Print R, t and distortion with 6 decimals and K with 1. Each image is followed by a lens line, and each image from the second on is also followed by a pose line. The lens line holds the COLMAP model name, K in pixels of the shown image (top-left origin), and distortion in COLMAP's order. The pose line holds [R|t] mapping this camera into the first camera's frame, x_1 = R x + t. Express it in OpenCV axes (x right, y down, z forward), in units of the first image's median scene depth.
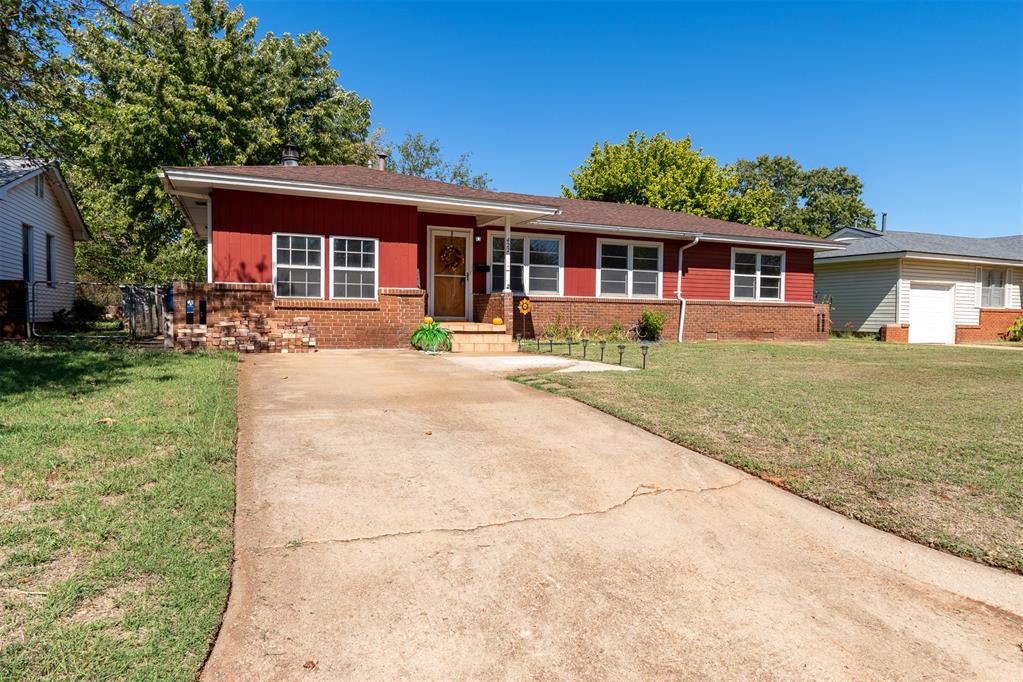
lens RADIAL K [[637.2, 0, 514.5], [0, 637.2, 339.8], [0, 0, 1]] dist [-0.008176, 0.000199]
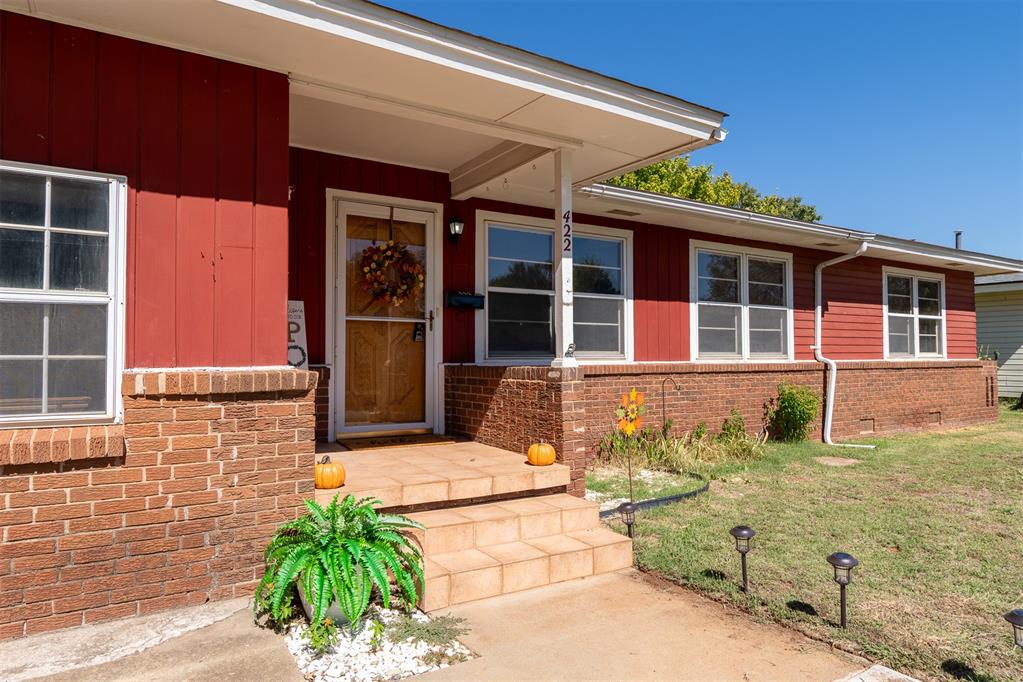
lens RADIAL K [[637.2, 0, 514.5], [0, 637.2, 339.8], [0, 0, 1]] dist [-0.008176, 0.000199]
pose [[0.989152, -0.010441, 0.146524, -0.080194], [0.019881, 0.997809, -0.063105, -0.061059], [-0.145545, 0.065333, 0.987192, 0.597876]]
